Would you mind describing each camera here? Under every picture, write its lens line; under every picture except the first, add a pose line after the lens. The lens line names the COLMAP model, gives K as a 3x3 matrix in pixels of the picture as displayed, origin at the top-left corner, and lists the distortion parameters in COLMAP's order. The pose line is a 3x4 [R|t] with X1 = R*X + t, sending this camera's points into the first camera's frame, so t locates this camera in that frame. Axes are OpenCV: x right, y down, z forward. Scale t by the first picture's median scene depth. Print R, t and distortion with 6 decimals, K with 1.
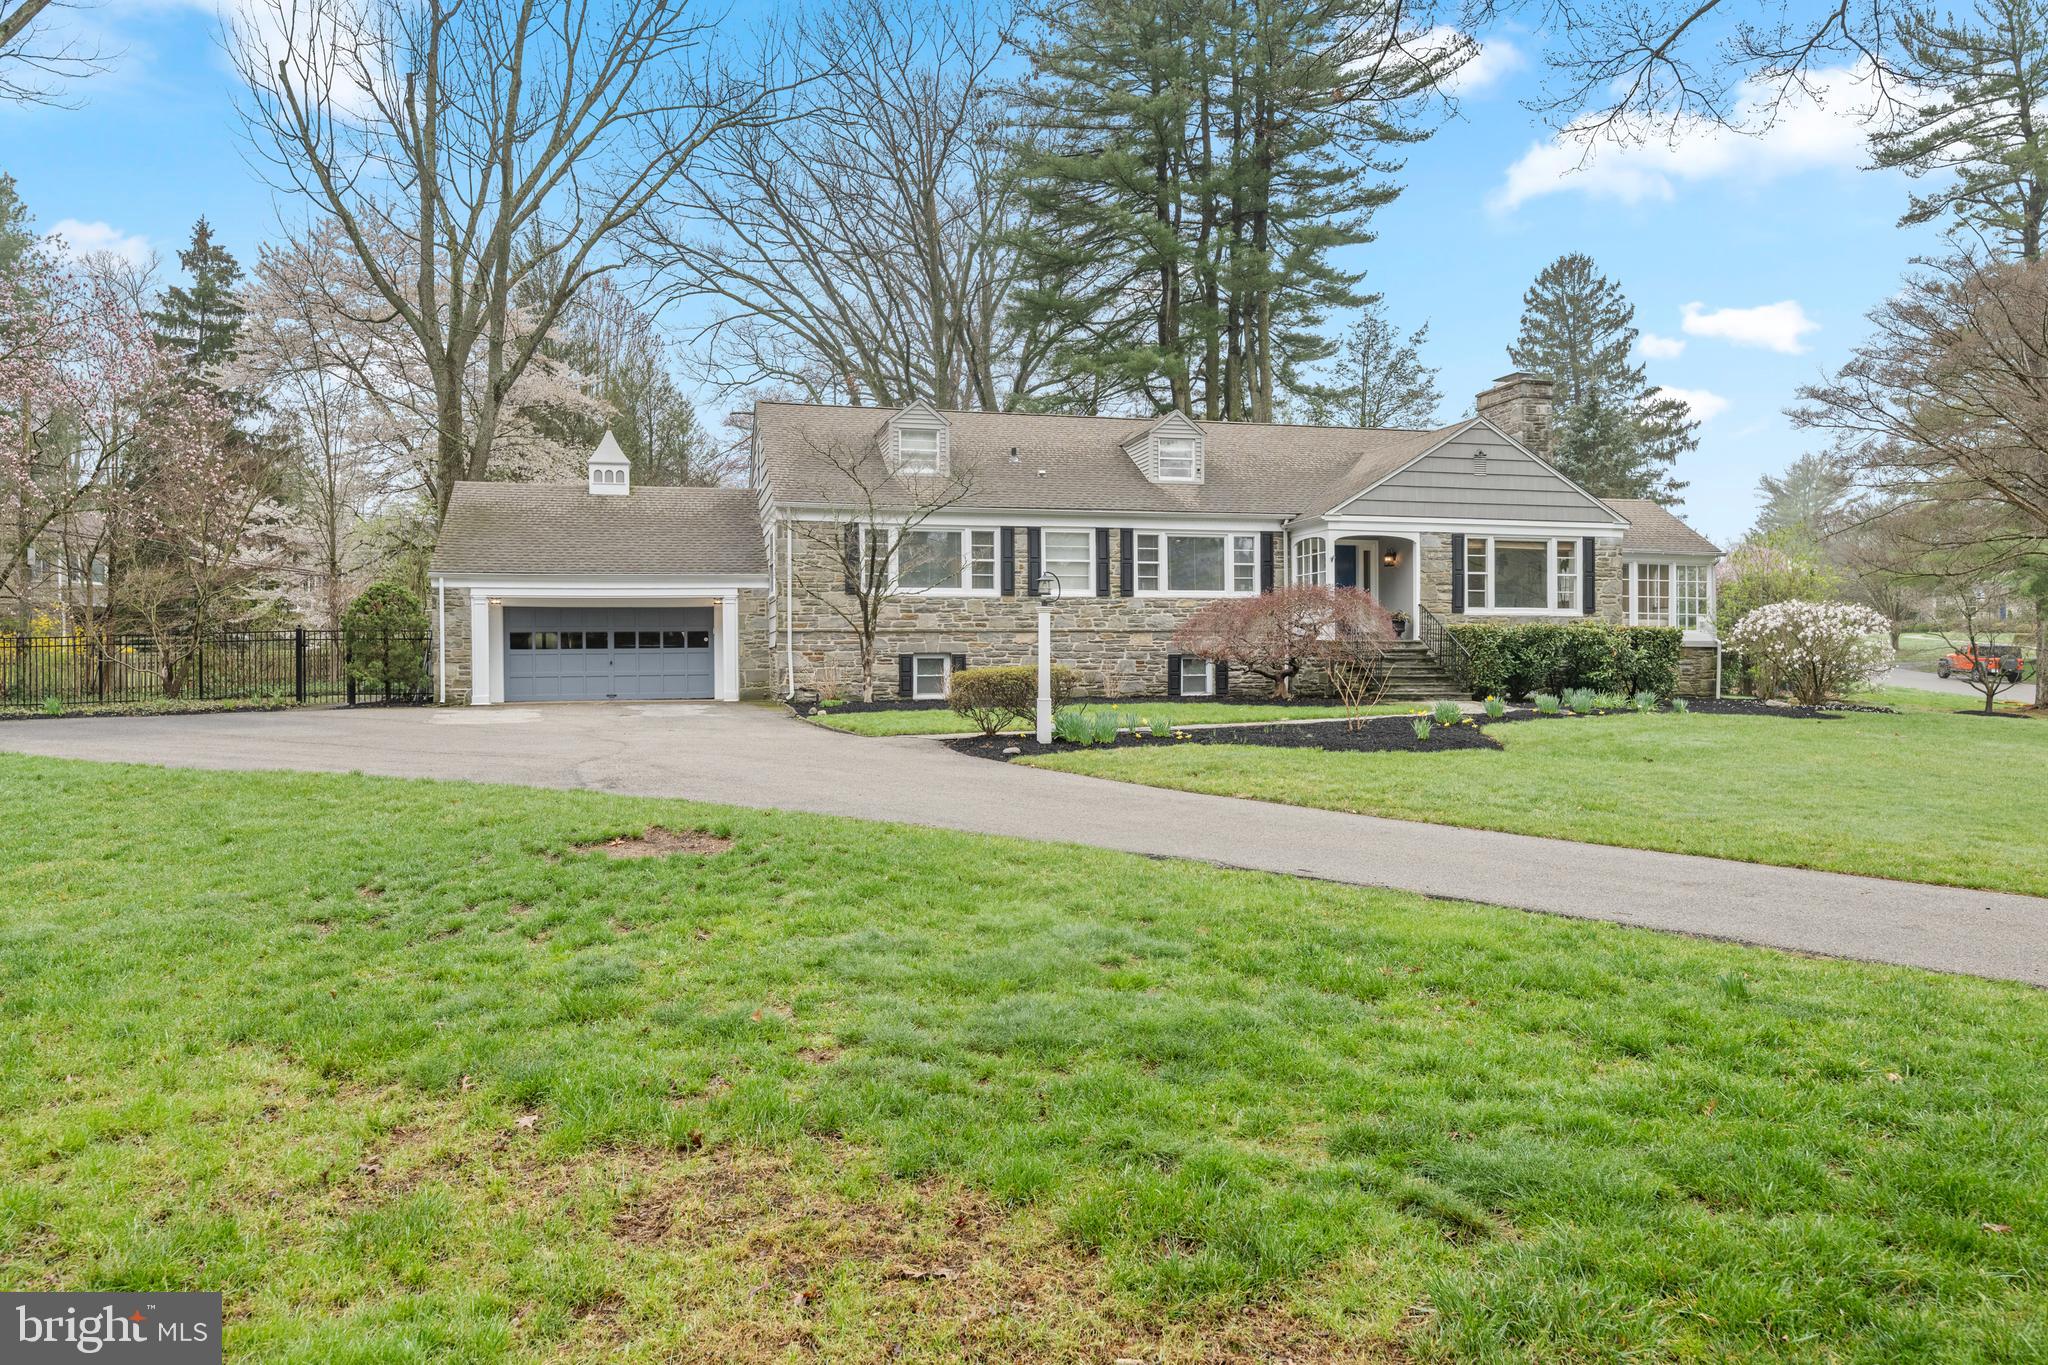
lens RADIAL K [[1323.8, 0, 1042.1], [0, 1323.8, 679.5], [0, 0, 1]] dist [-0.004864, 0.003981]
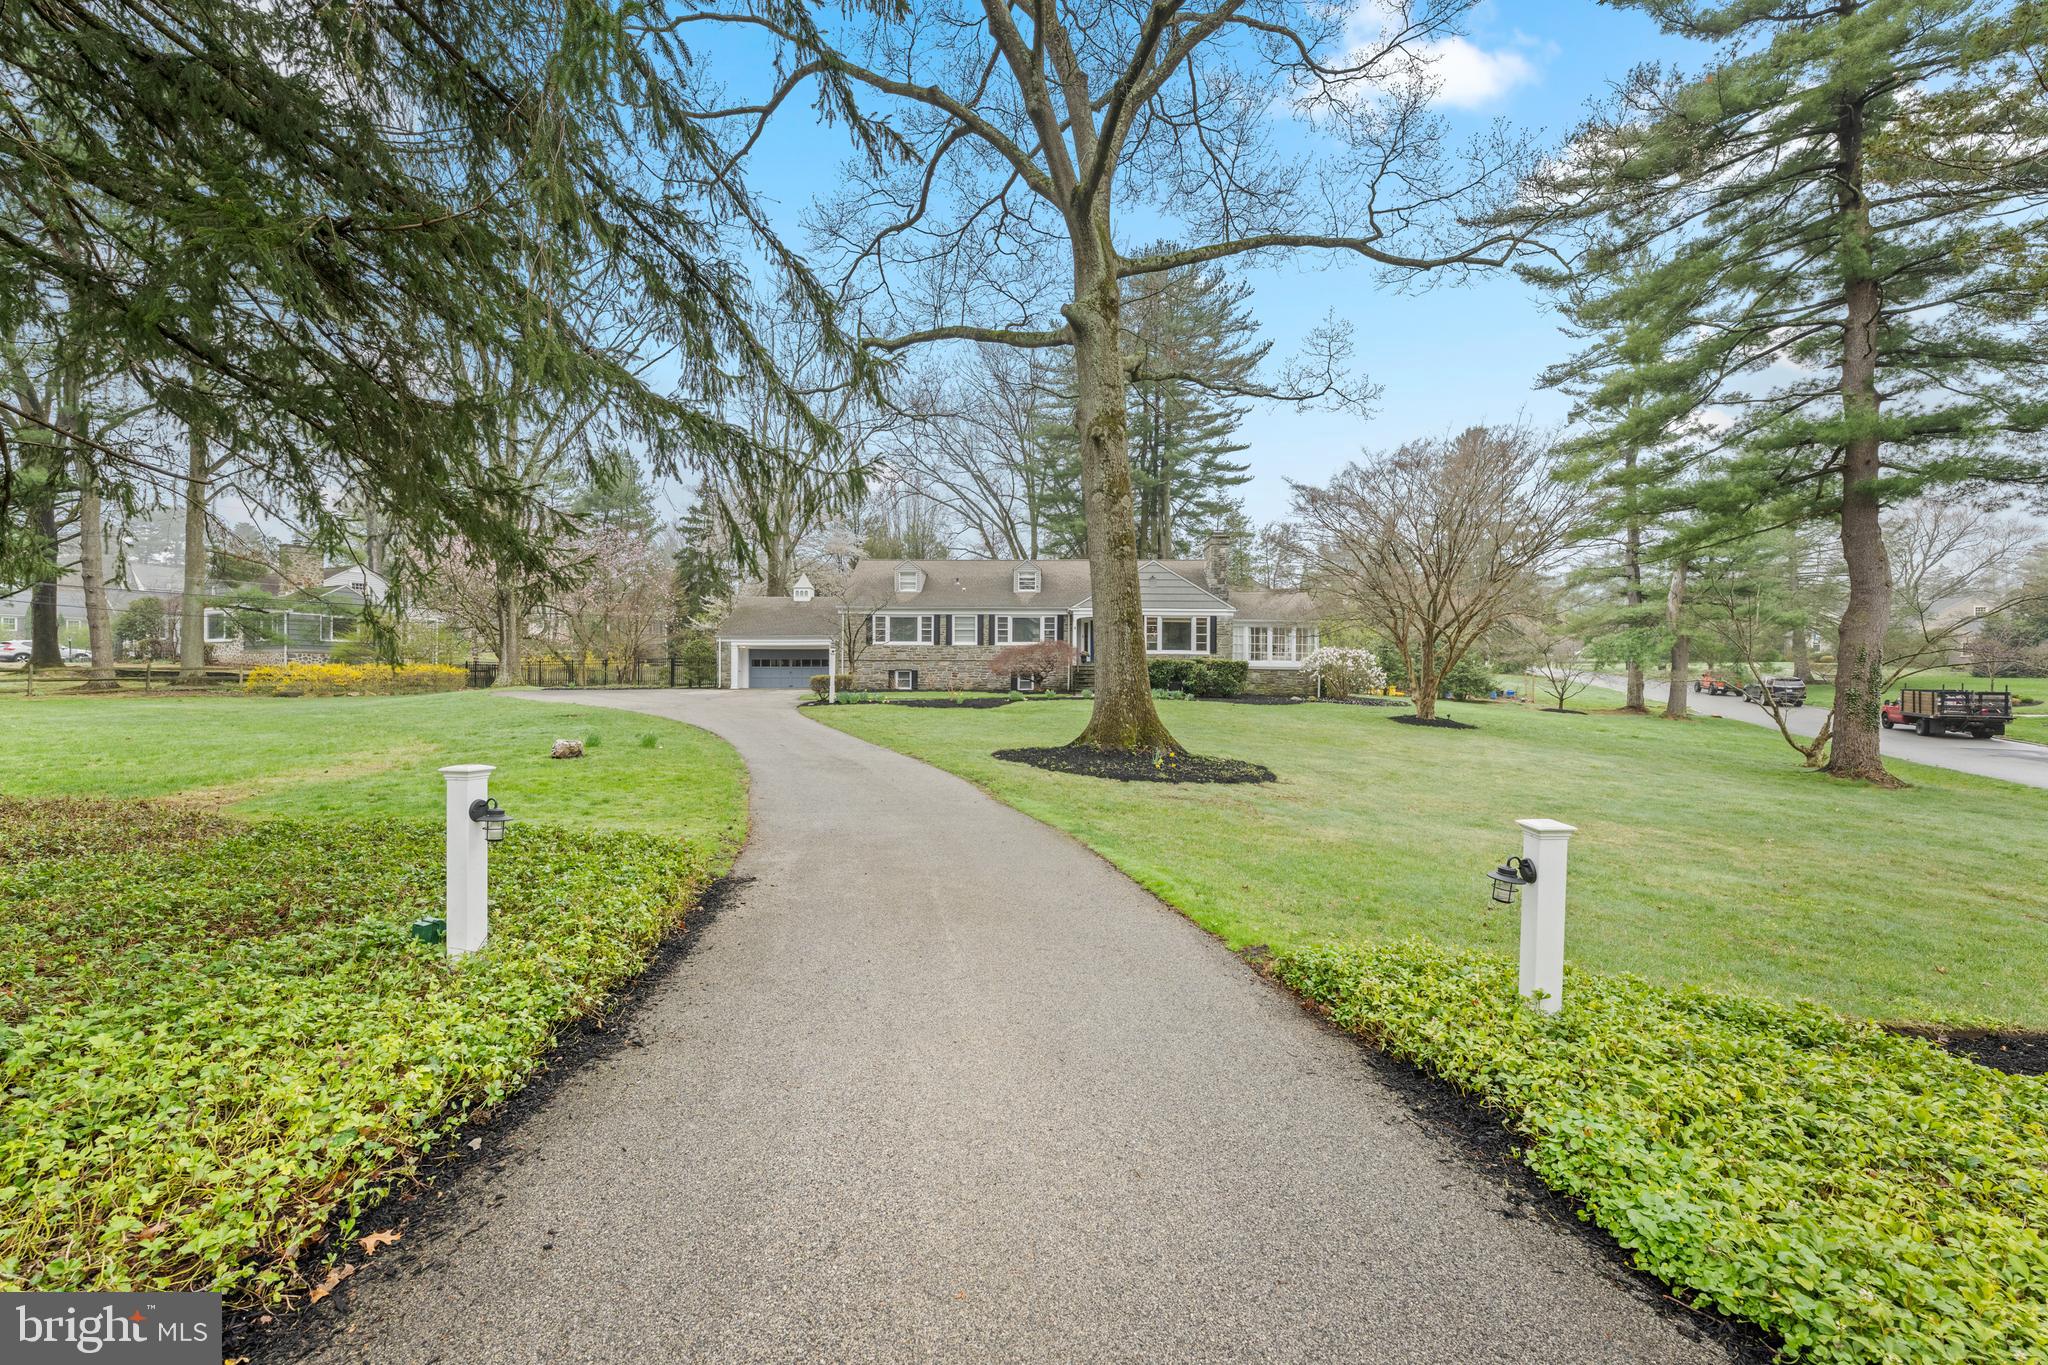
lens RADIAL K [[828.7, 0, 1057.1], [0, 828.7, 677.2], [0, 0, 1]] dist [0.000625, 0.000596]
pose [[0.959832, 0.011863, -0.280325, 0.558333], [-0.014928, 0.999850, -0.008802, 0.002185], [0.280179, 0.012633, 0.959865, -0.305030]]
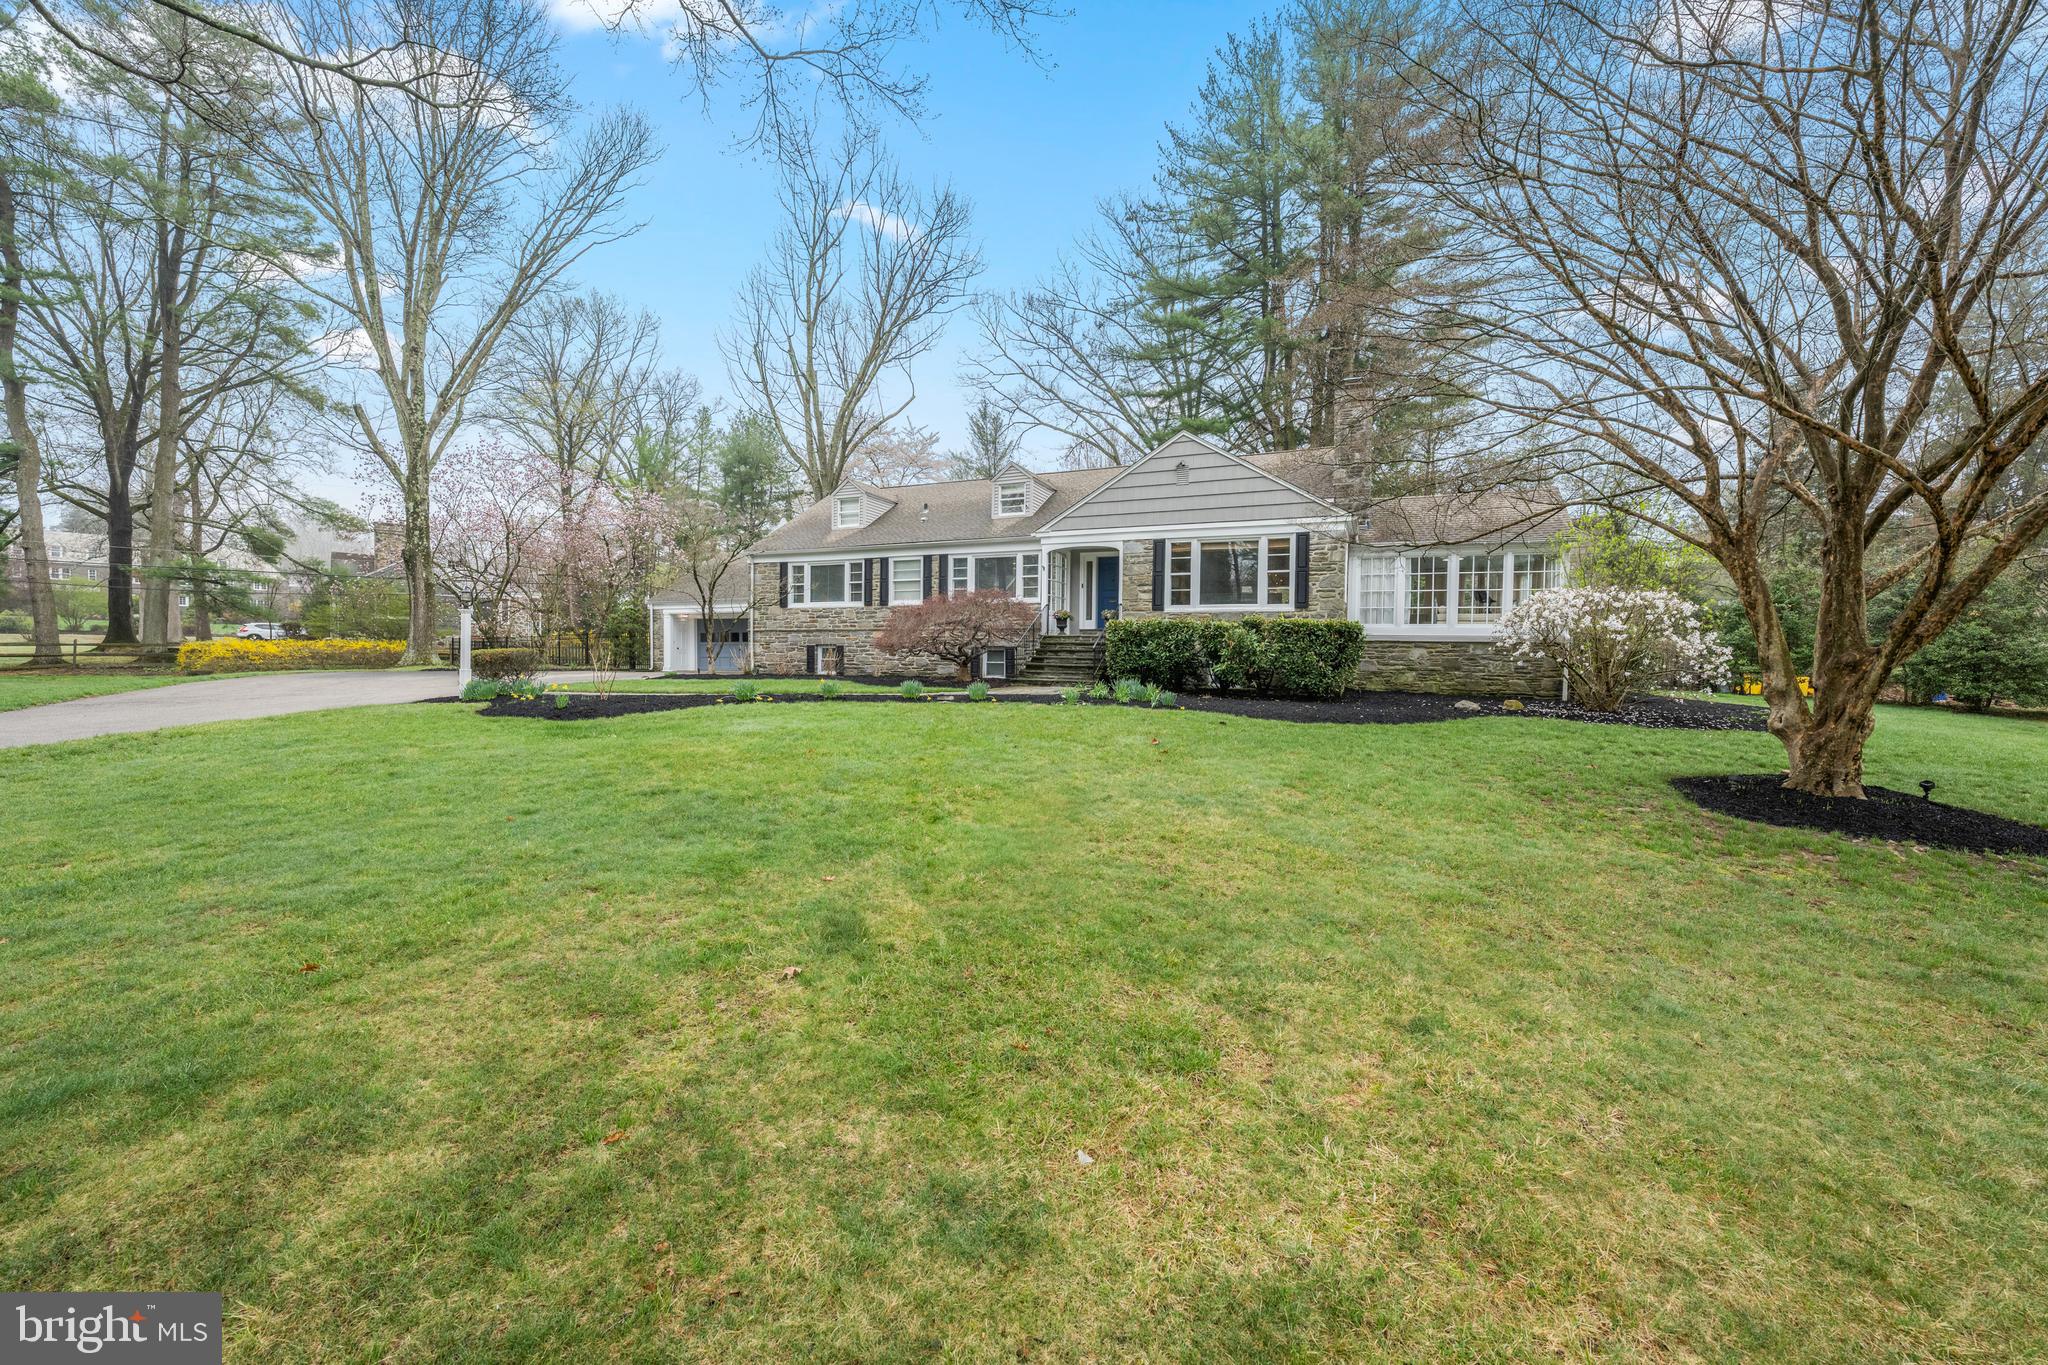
lens RADIAL K [[828.7, 0, 1030.3], [0, 828.7, 688.1], [0, 0, 1]] dist [0.000625, 0.000596]
pose [[0.776583, 0.036374, -0.628964, 0.674929], [-0.019989, 0.999252, 0.033108, -0.005771], [0.629698, -0.013138, 0.776729, 0.386268]]
